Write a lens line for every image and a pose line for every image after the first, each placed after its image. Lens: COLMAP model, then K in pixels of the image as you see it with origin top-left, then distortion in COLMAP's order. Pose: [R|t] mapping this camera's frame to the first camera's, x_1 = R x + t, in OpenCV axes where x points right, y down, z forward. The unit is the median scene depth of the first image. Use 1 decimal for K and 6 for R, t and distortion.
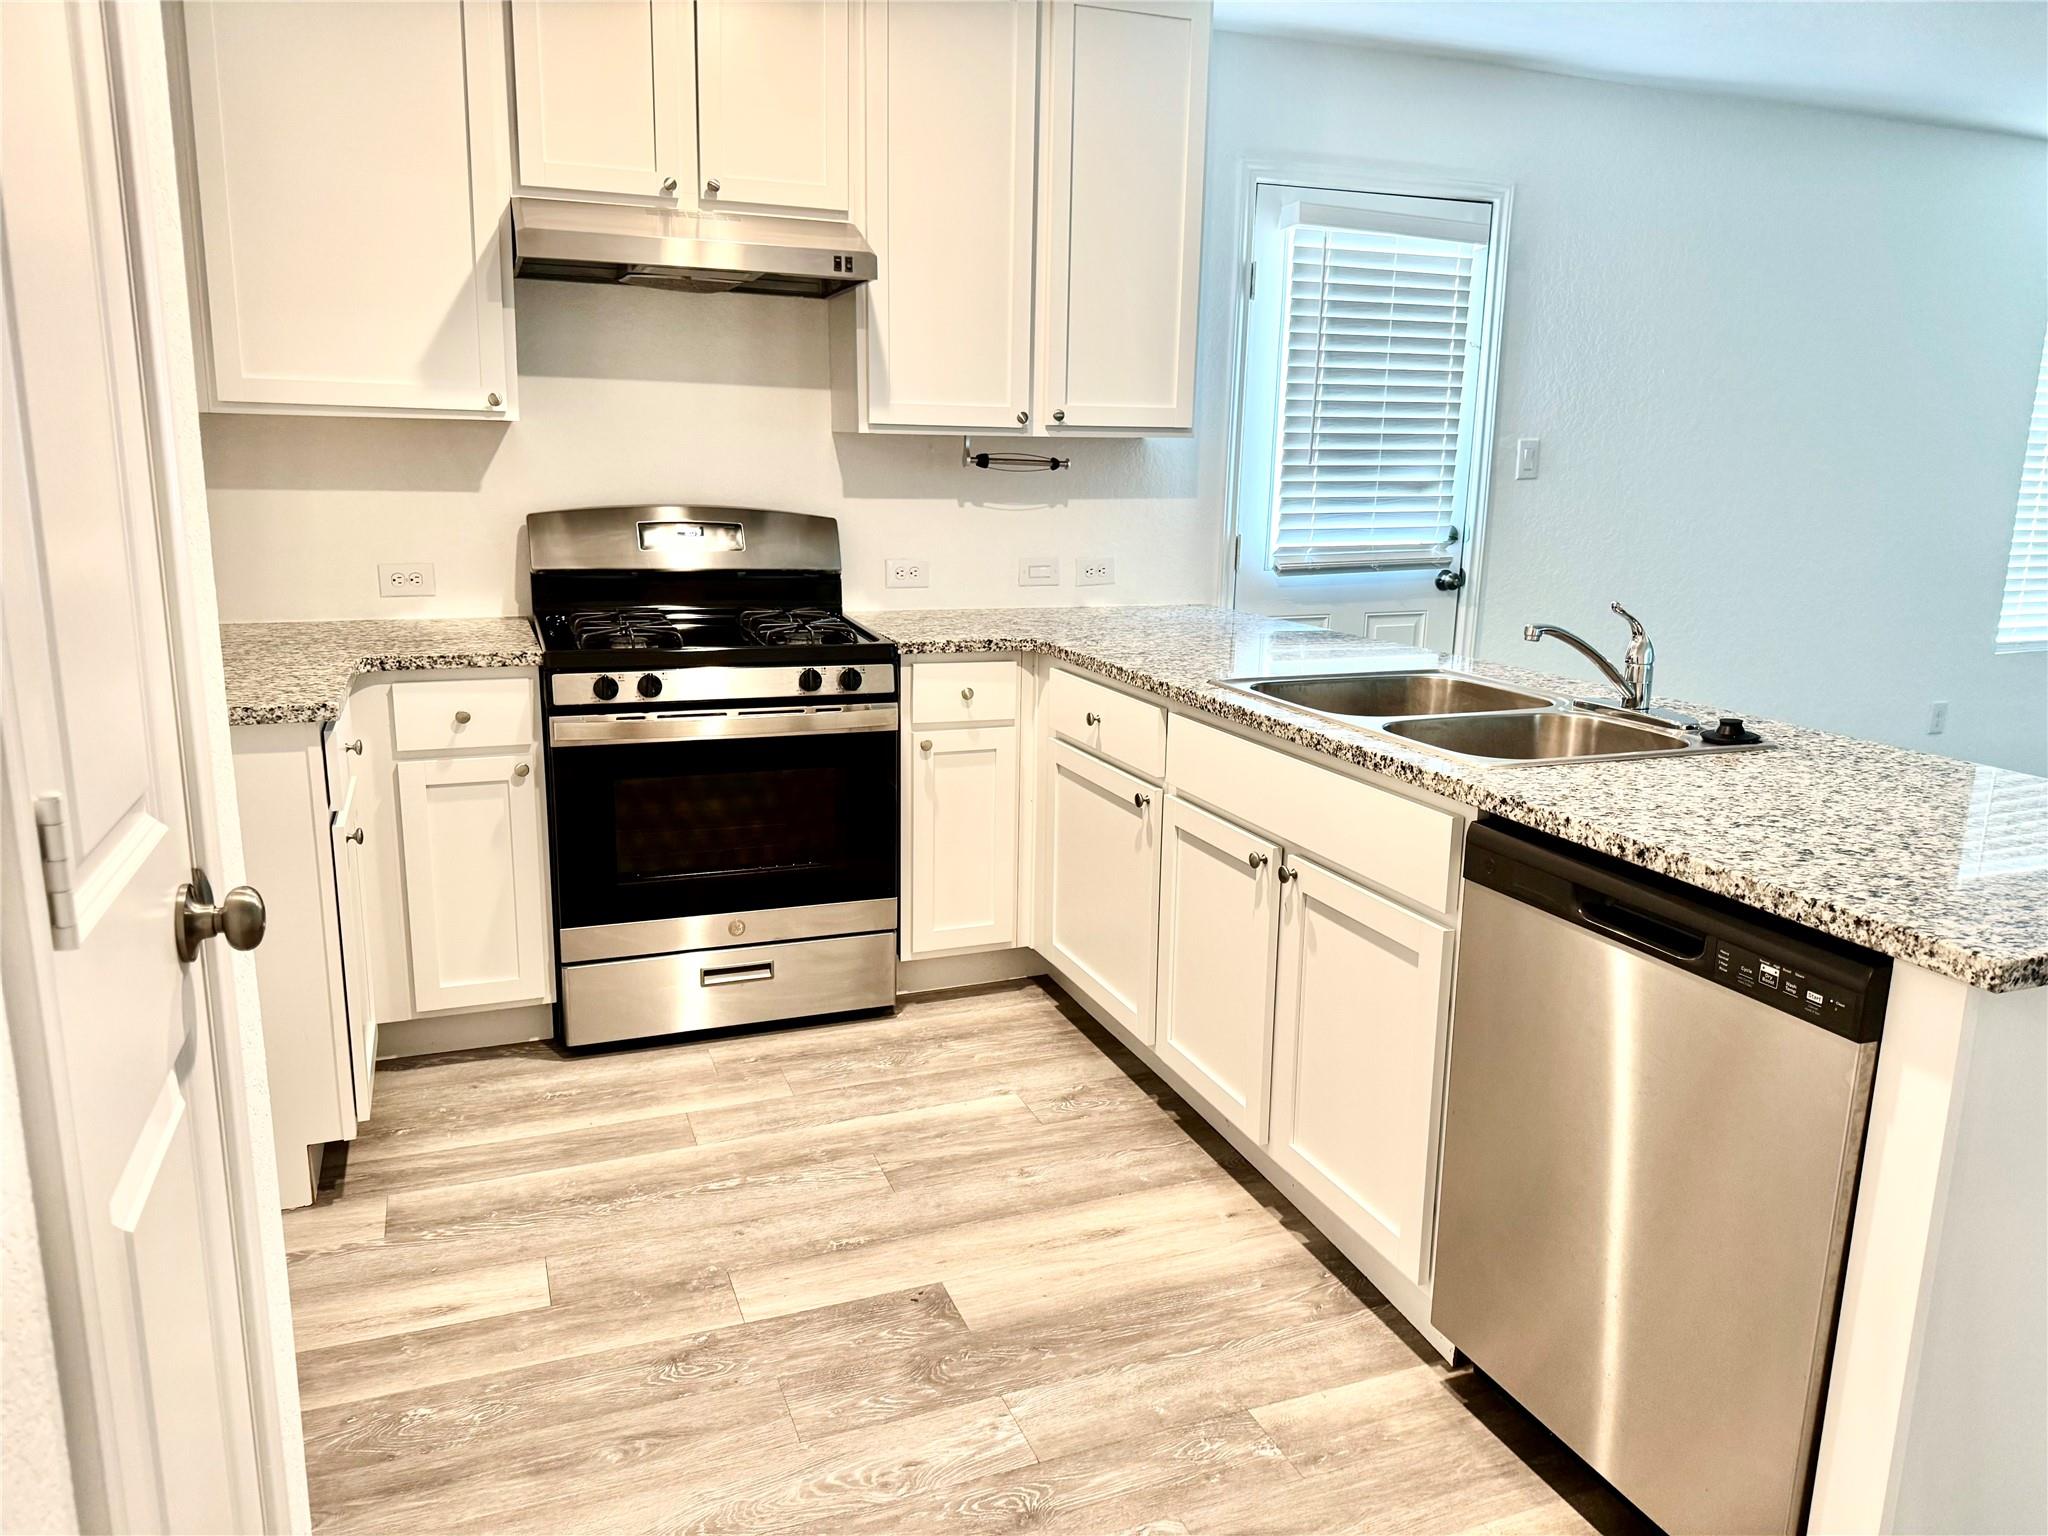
lens RADIAL K [[1445.3, 0, 1021.9], [0, 1445.3, 772.4], [0, 0, 1]] dist [0.127825, -0.001295]
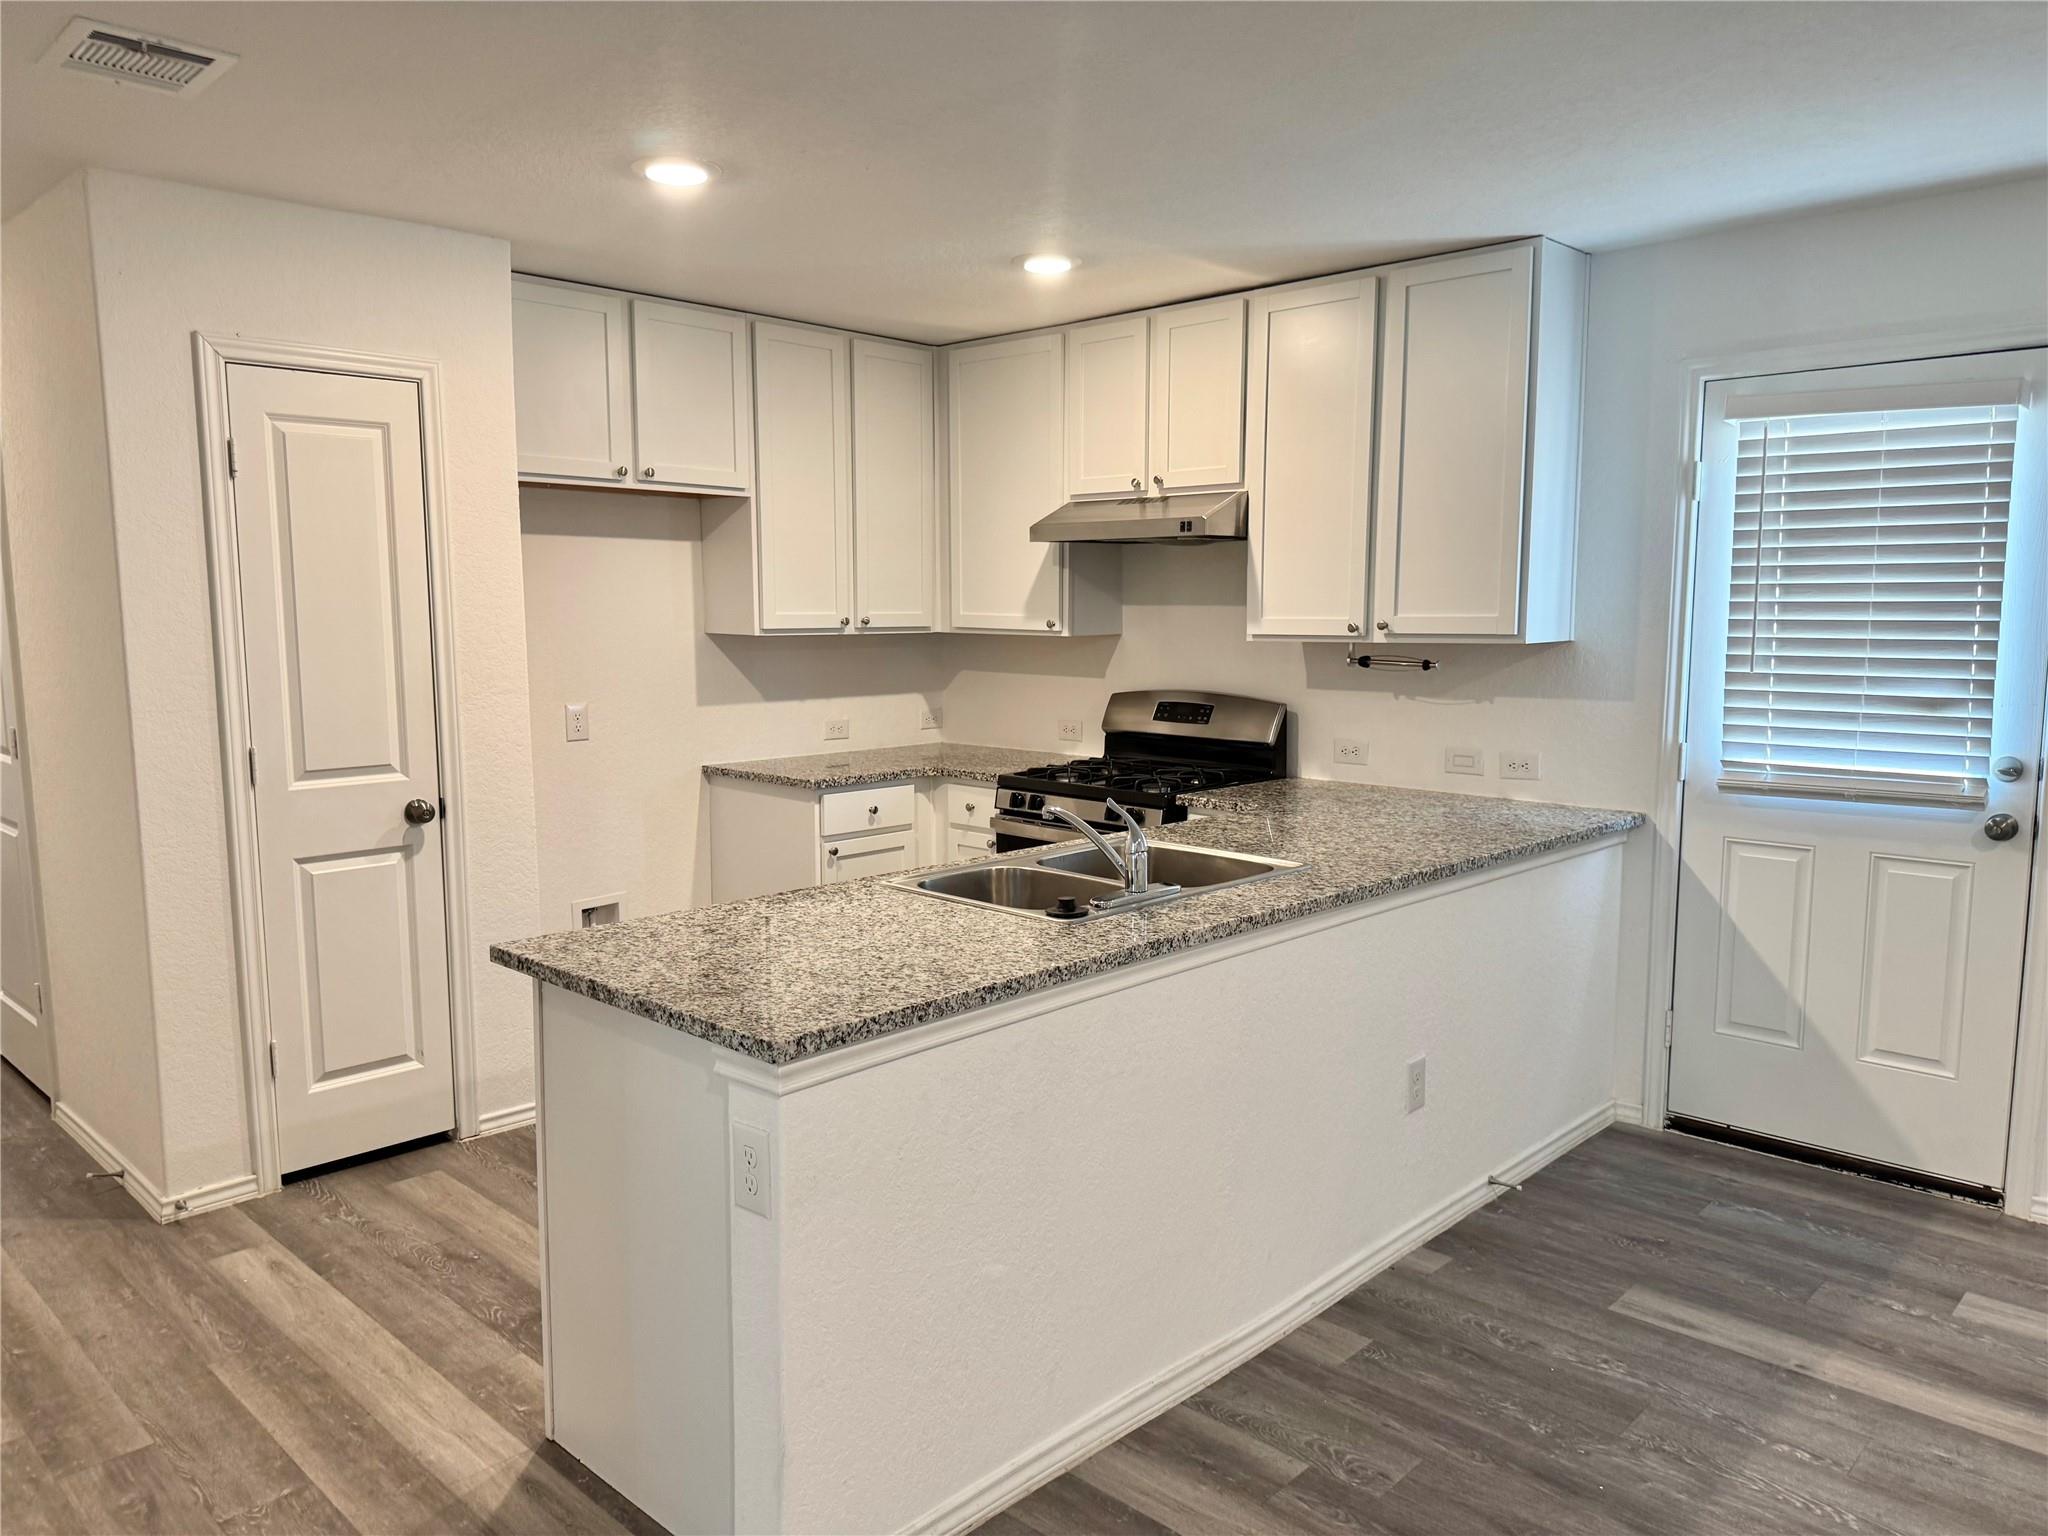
lens RADIAL K [[1445.3, 0, 1023.6], [0, 1445.3, 766.5], [0, 0, 1]] dist [0.127825, -0.001295]
pose [[0.432107, 0.091794, -0.897138, 0.845872], [-0.187093, 0.982287, 0.010392, -0.084073], [0.882201, 0.163358, 0.441627, 0.227907]]
